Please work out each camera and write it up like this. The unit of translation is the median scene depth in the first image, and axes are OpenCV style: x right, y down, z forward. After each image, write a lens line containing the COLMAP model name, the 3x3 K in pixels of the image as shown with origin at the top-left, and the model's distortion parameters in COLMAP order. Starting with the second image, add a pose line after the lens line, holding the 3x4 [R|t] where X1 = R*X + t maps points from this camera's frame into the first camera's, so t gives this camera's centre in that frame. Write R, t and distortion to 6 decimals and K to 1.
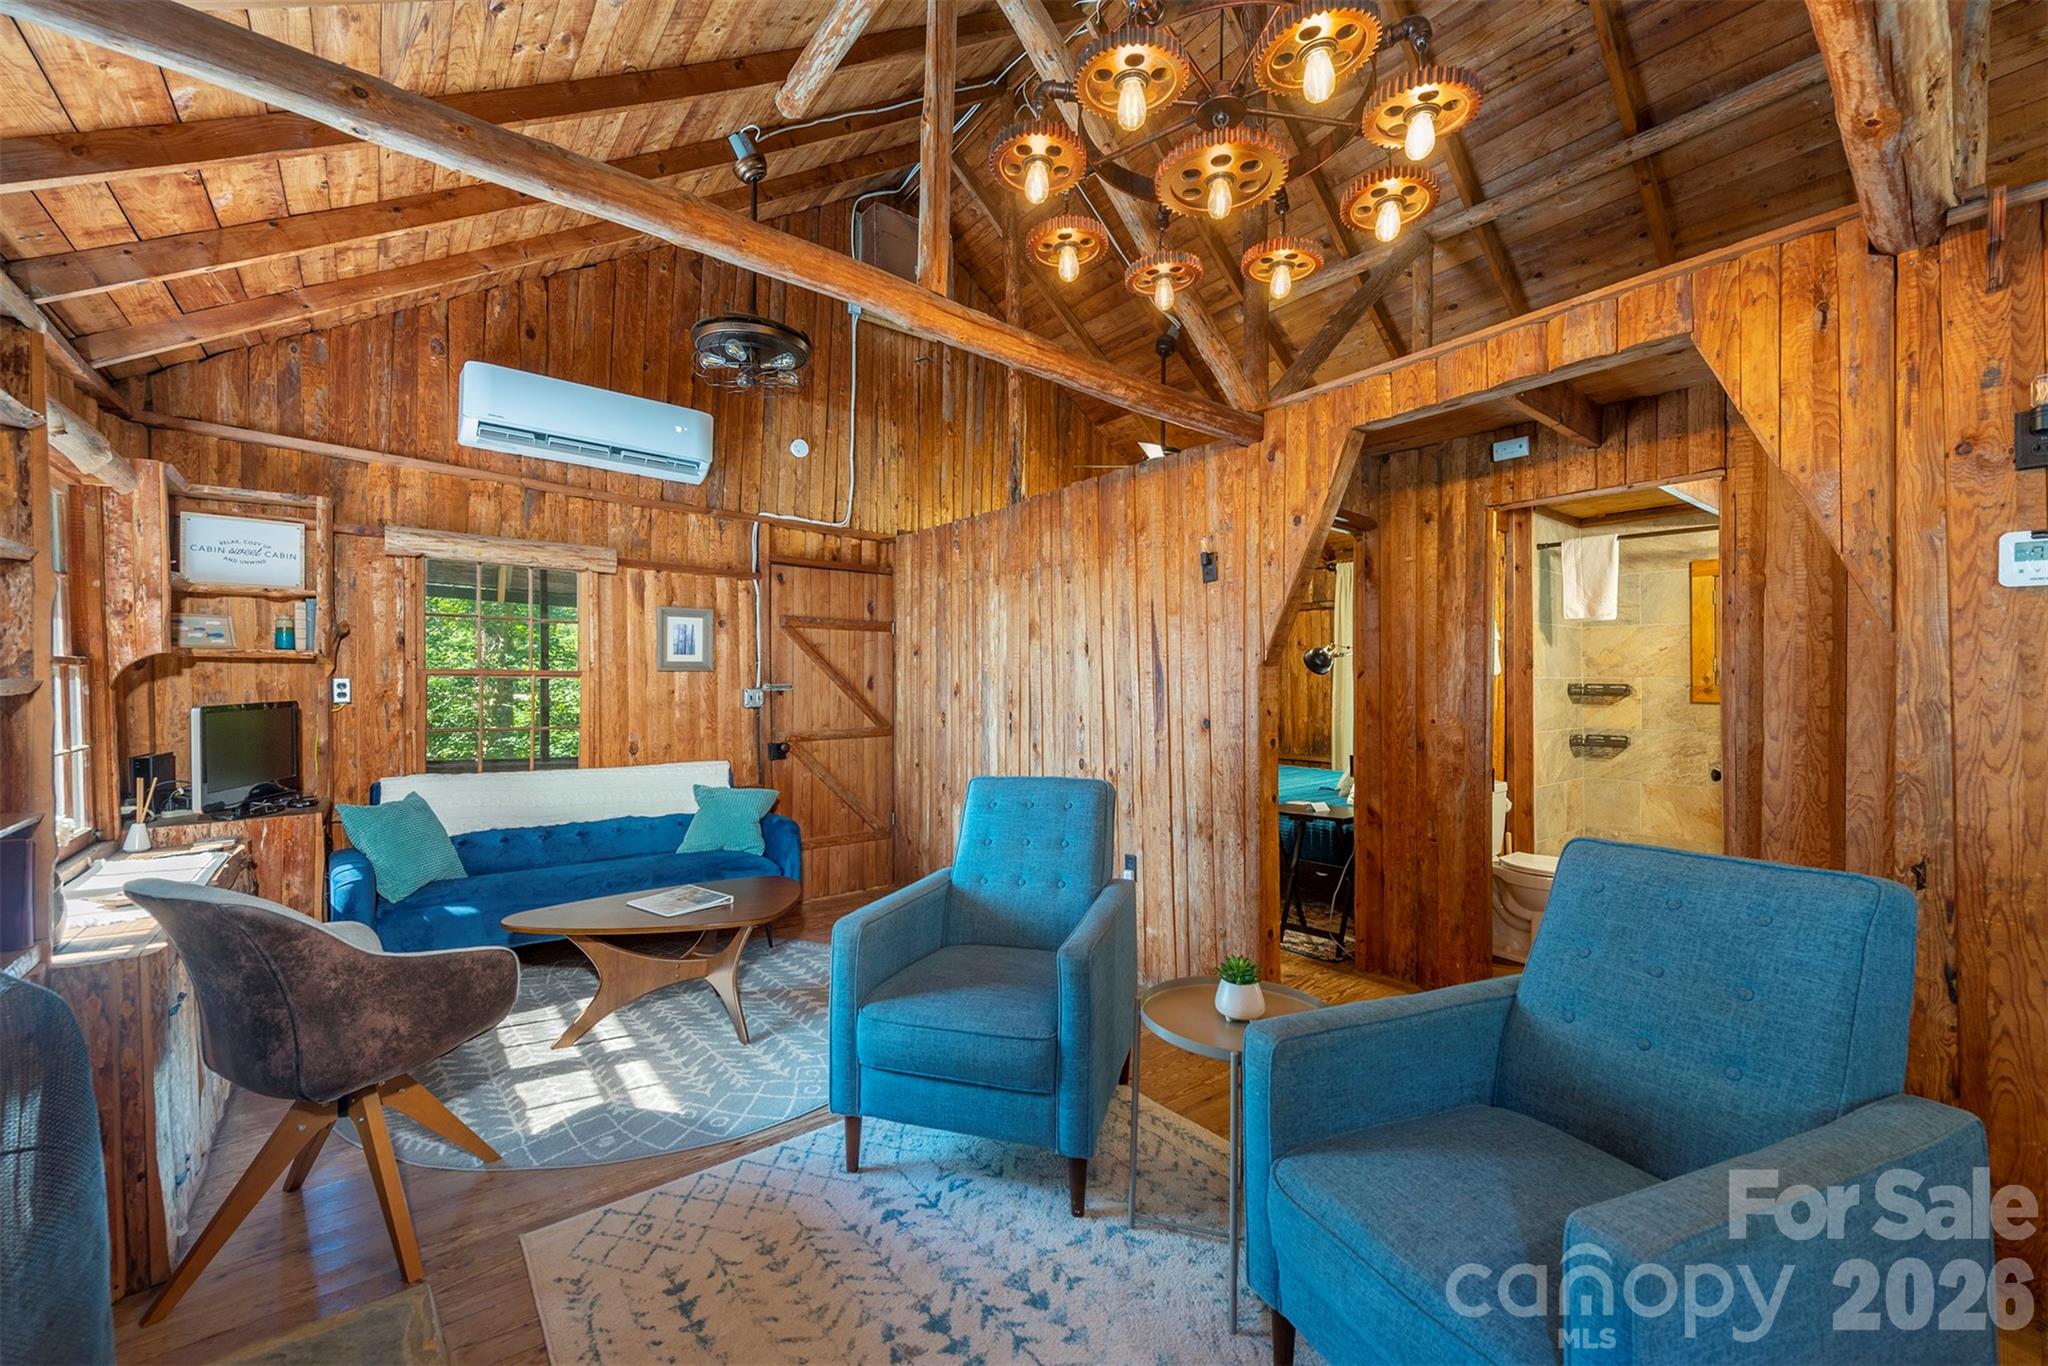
lens RADIAL K [[808.0, 0, 1033.3], [0, 808.0, 682.4], [0, 0, 1]] dist [0.017748, -0.003591]
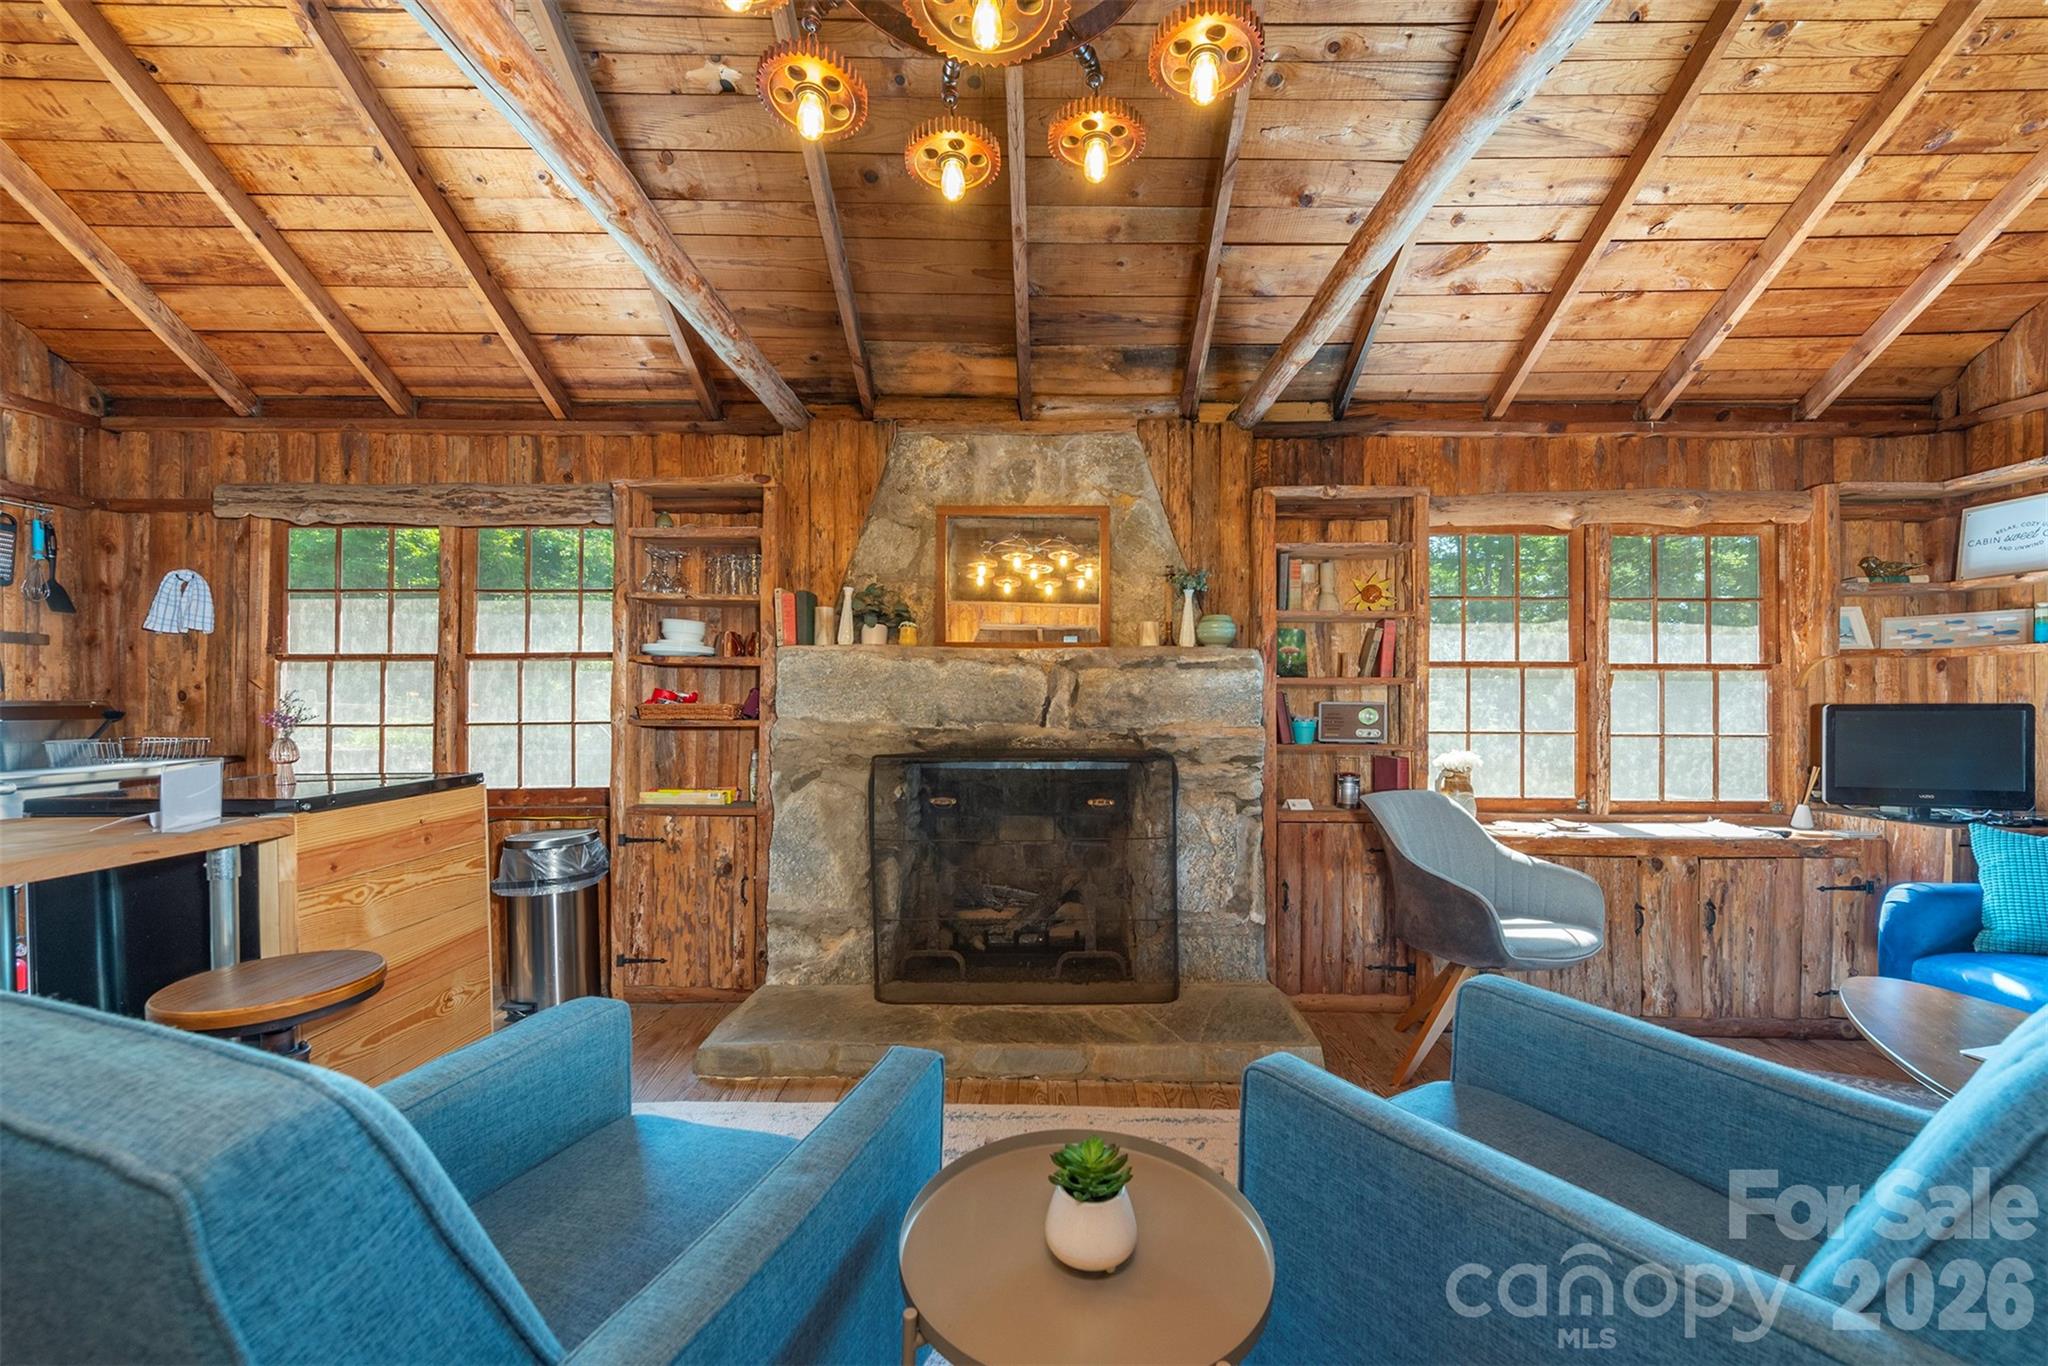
lens RADIAL K [[808.0, 0, 1044.5], [0, 808.0, 721.8], [0, 0, 1]] dist [0.017748, -0.003591]
pose [[-0.628068, 0.011432, -0.778075, 0.352838], [-0.005747, 0.999797, 0.019328, 0.027628], [0.778137, 0.016610, -0.627874, 0.660629]]
